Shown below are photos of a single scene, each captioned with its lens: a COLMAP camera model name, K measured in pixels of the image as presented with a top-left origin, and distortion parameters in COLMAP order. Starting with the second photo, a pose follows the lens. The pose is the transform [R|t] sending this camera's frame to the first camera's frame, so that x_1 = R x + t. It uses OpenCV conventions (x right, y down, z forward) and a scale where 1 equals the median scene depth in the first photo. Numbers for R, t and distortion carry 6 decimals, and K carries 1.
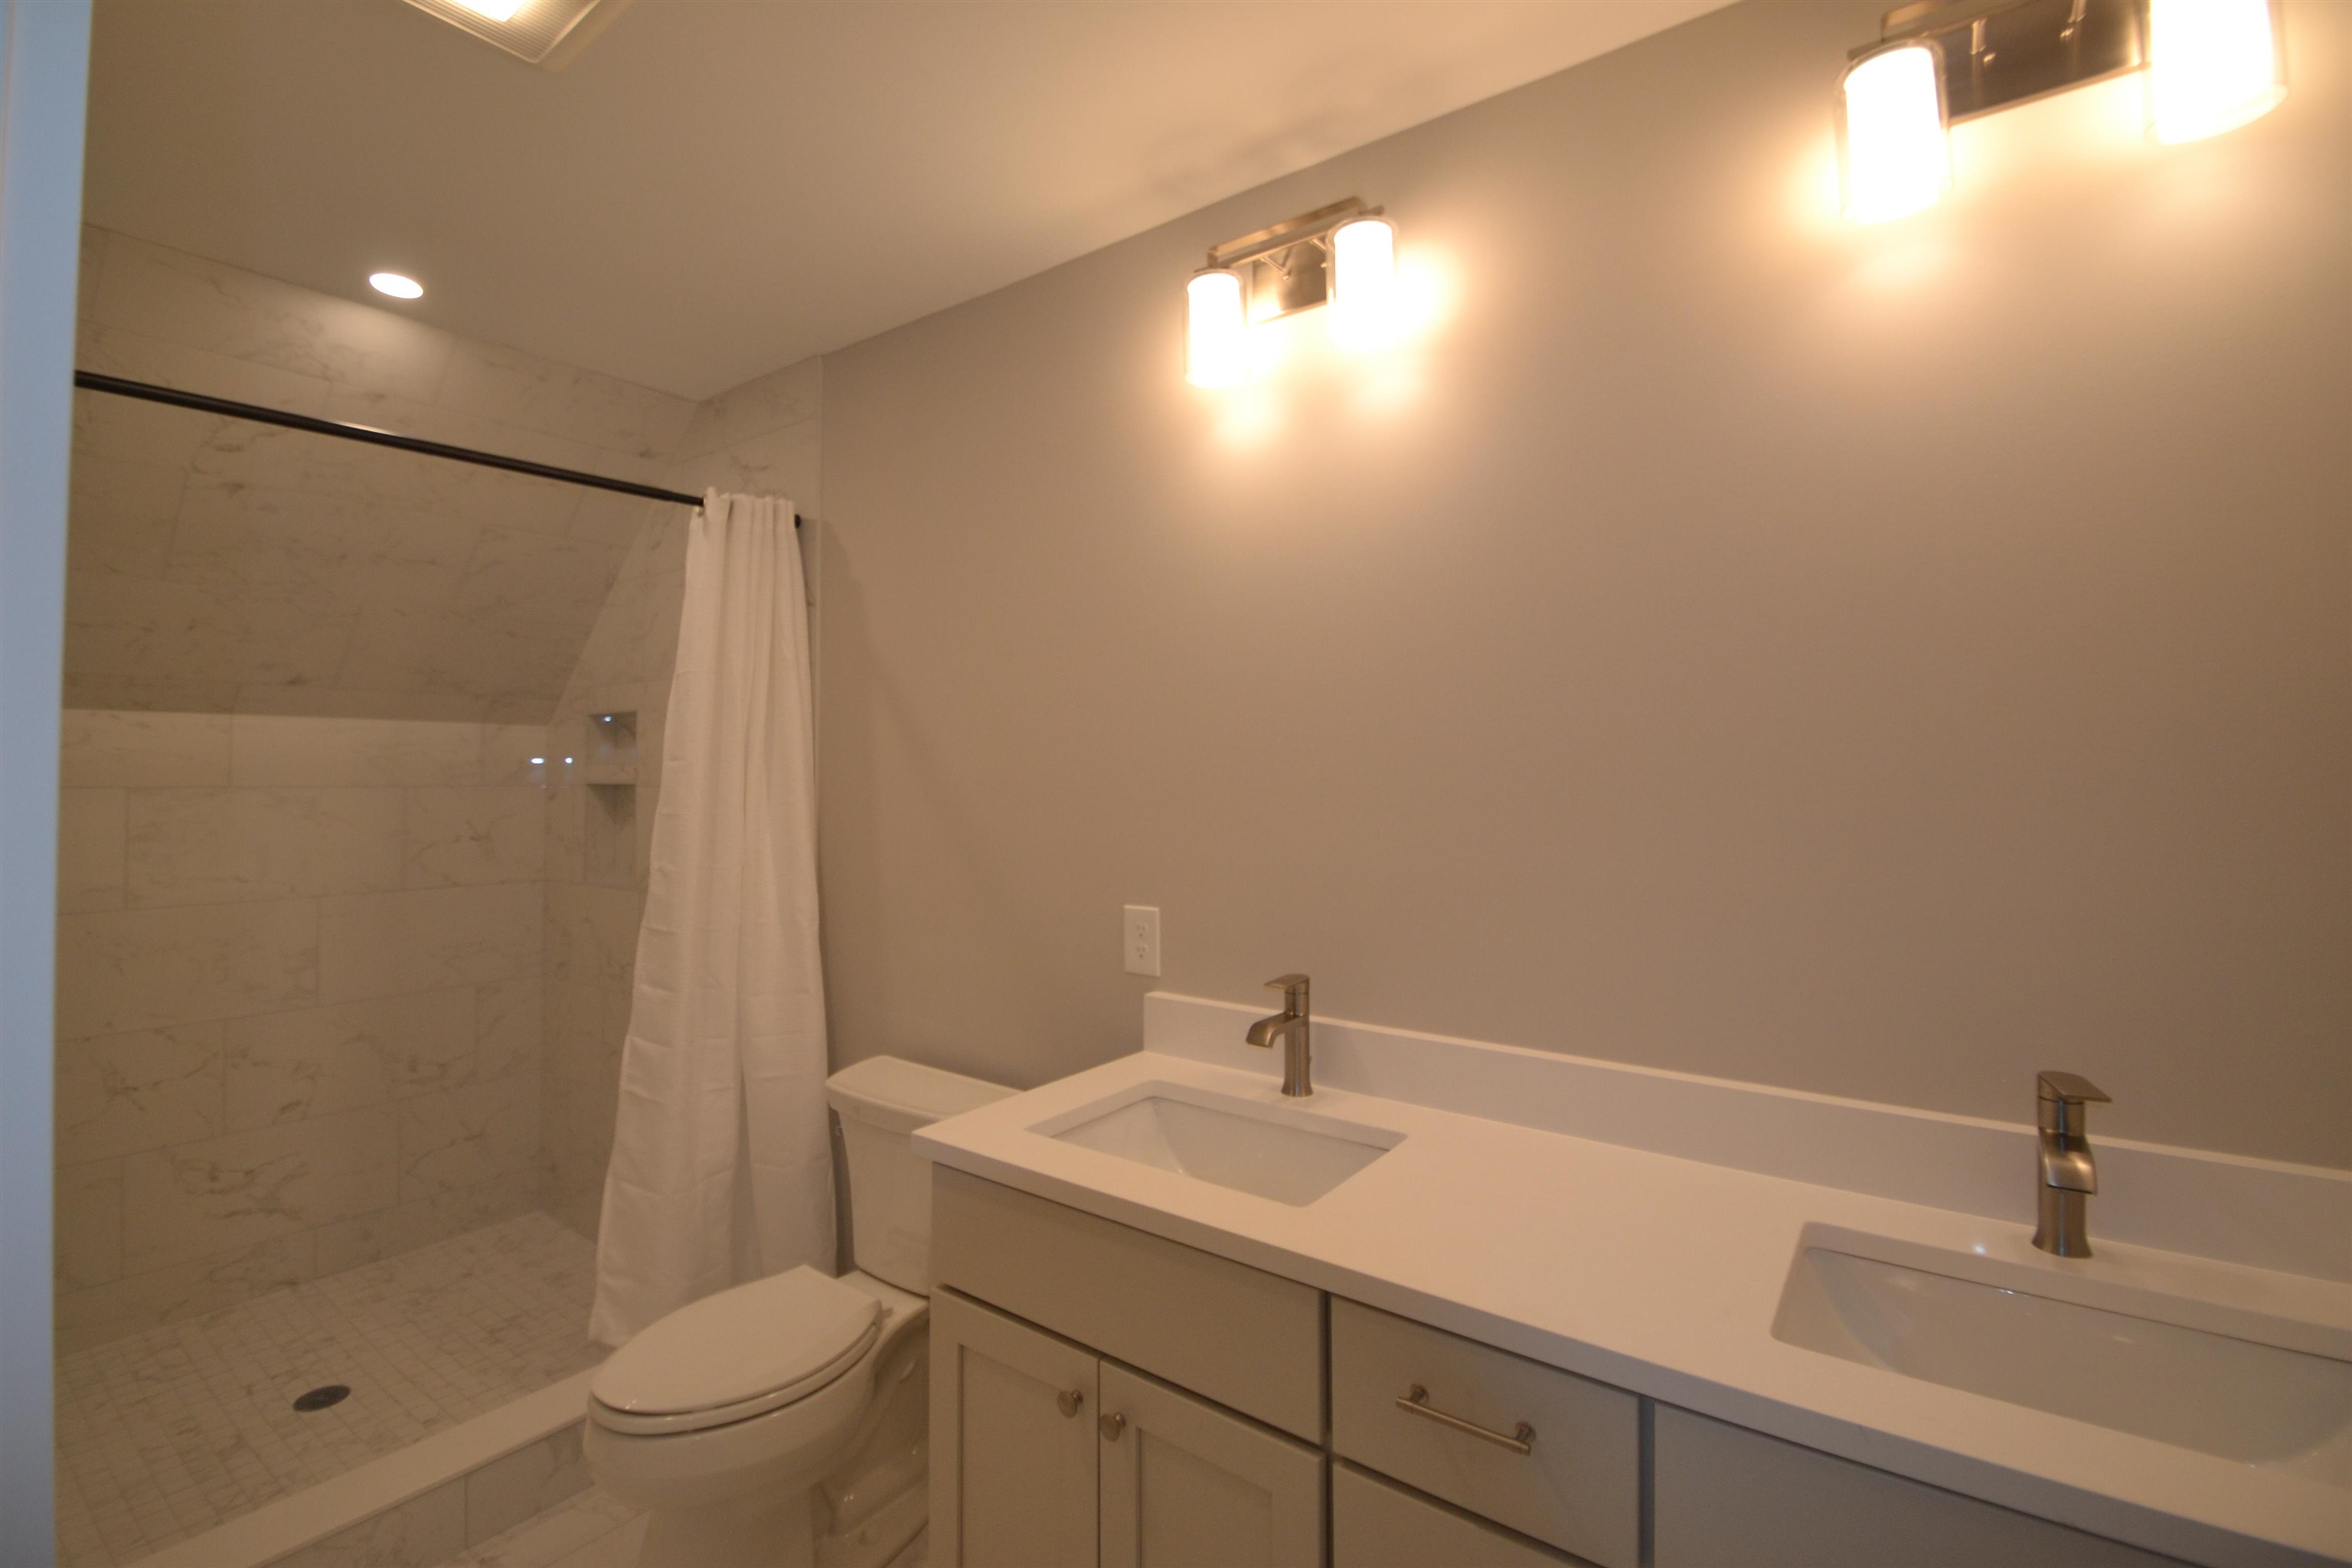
lens RADIAL K [[1044.5, 0, 1130.5], [0, 1044.5, 753.9], [0, 0, 1]] dist [0.020668, -0.020651]
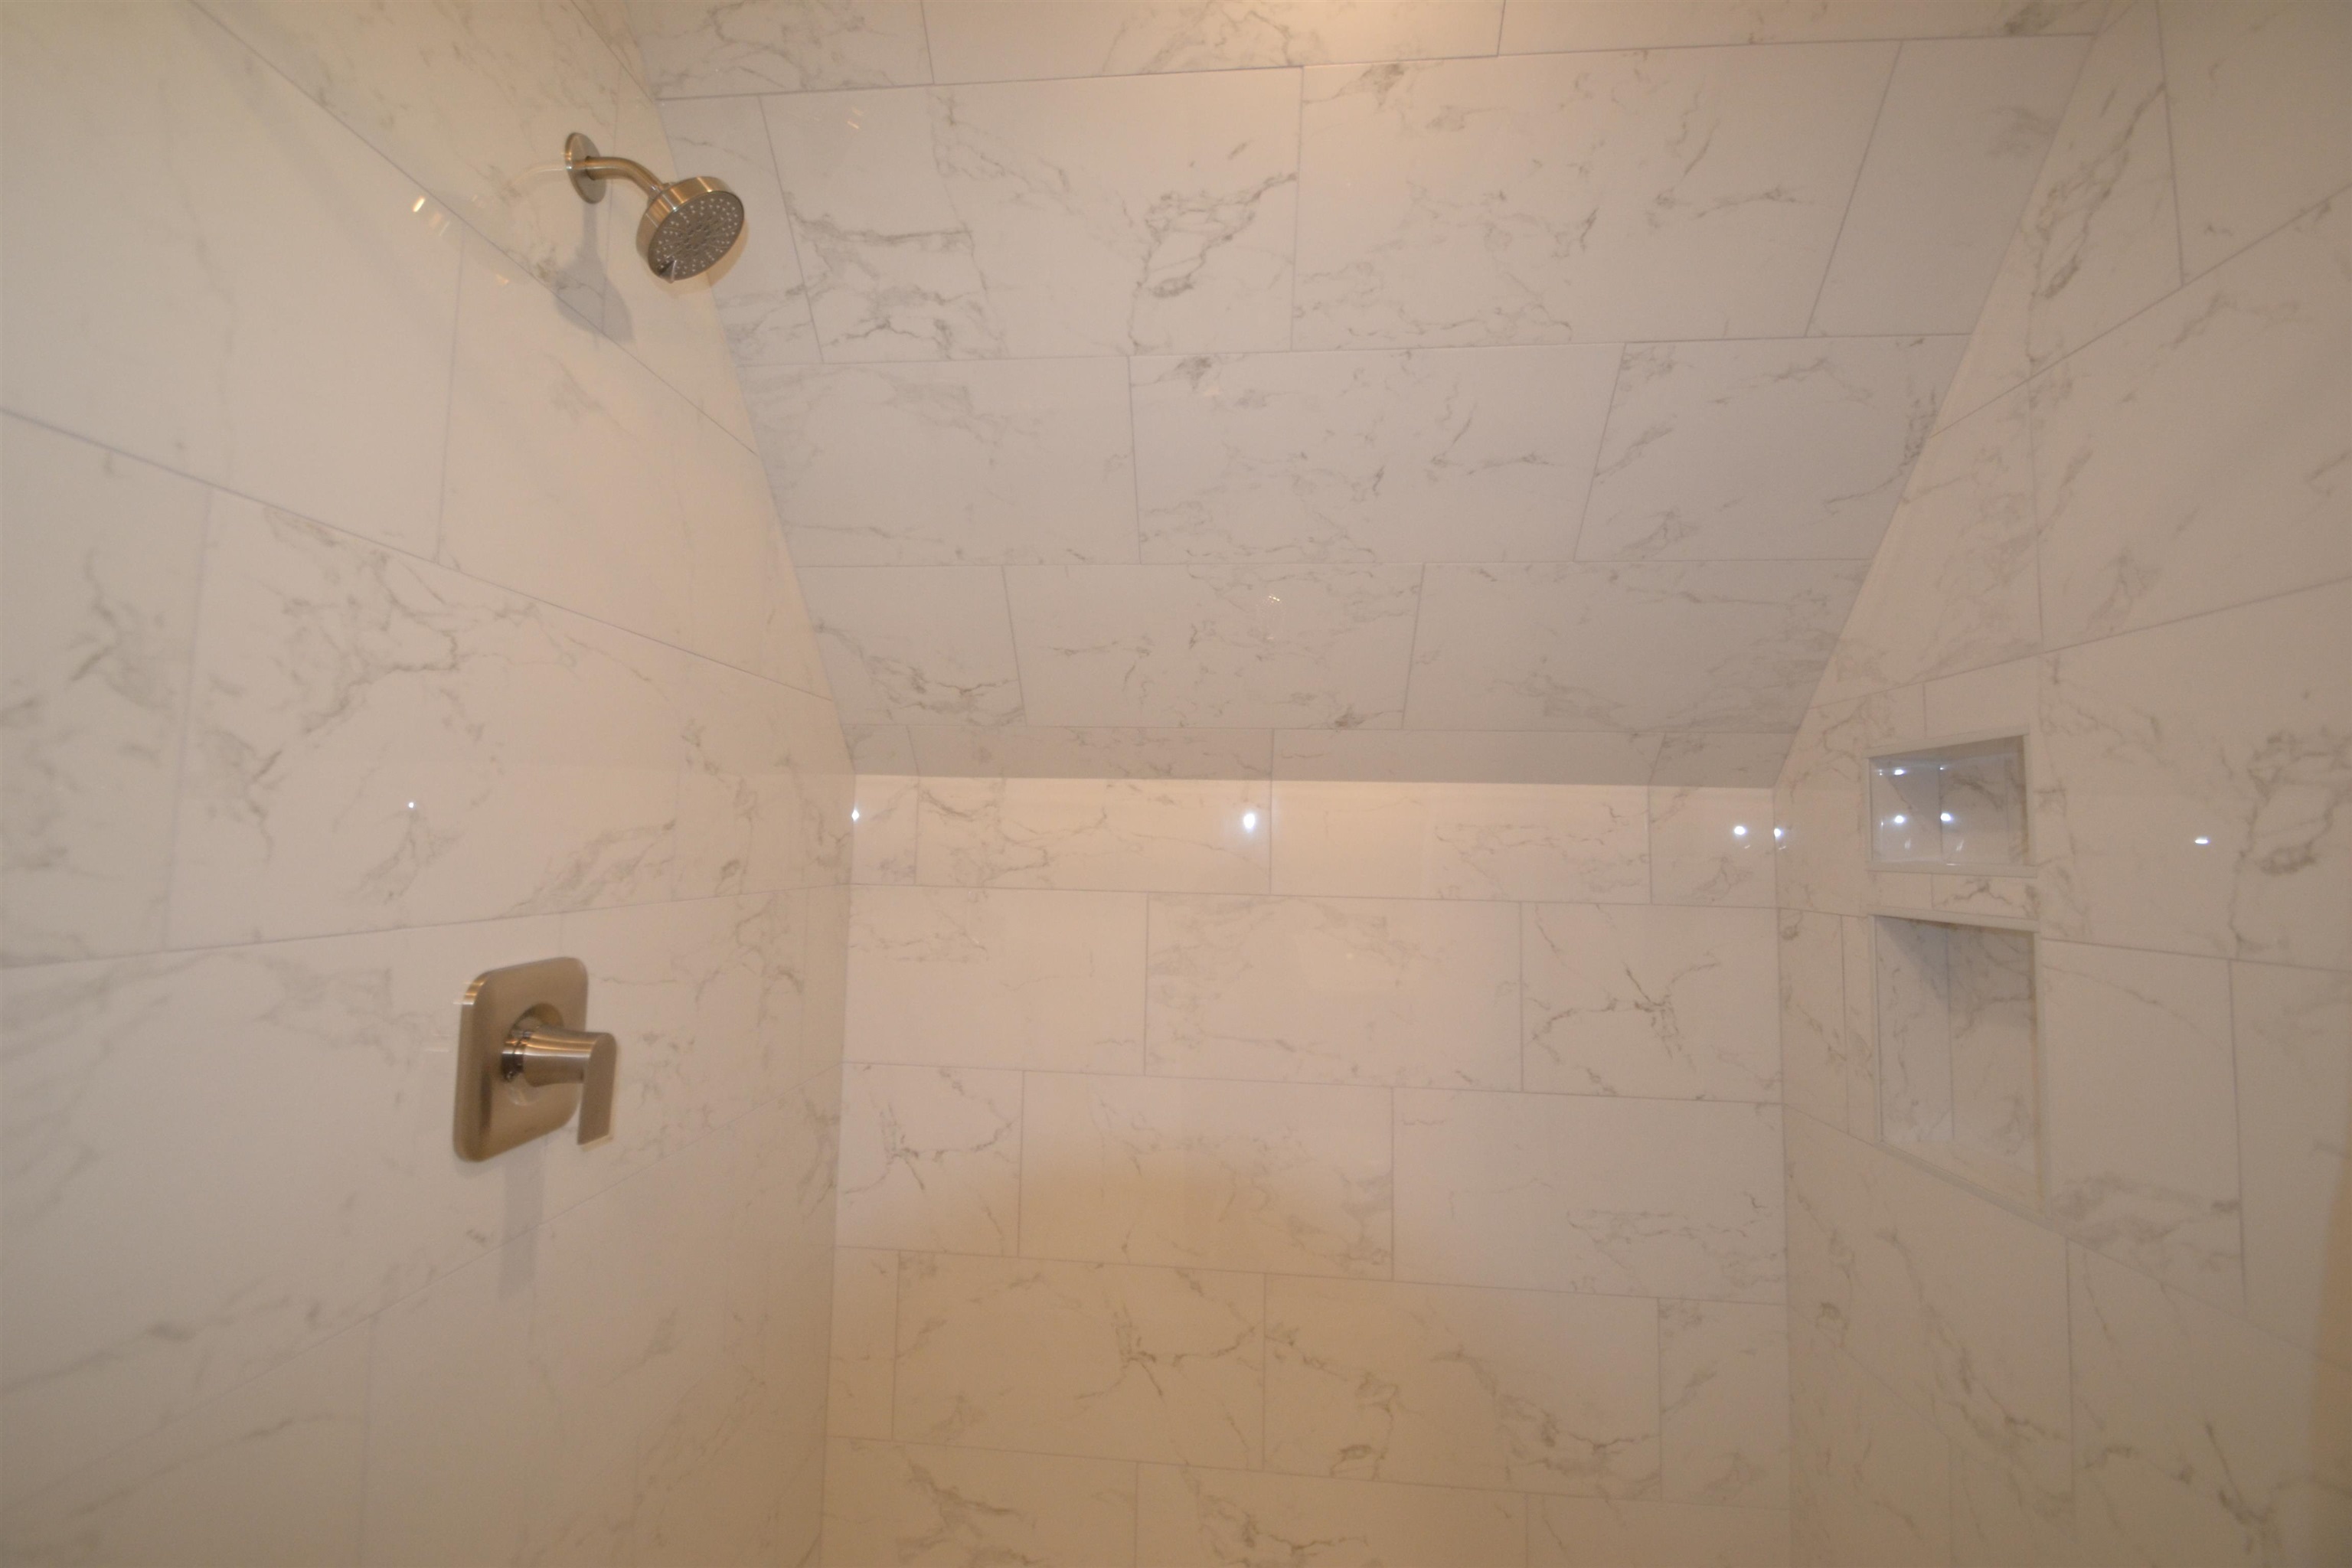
lens RADIAL K [[1044.5, 0, 1130.5], [0, 1044.5, 753.9], [0, 0, 1]] dist [0.020668, -0.020651]
pose [[0.508792, -0.065396, -0.858402, -0.335654], [-0.003056, 0.996967, -0.077764, -0.003832], [0.860884, 0.042189, 0.507049, 0.574632]]
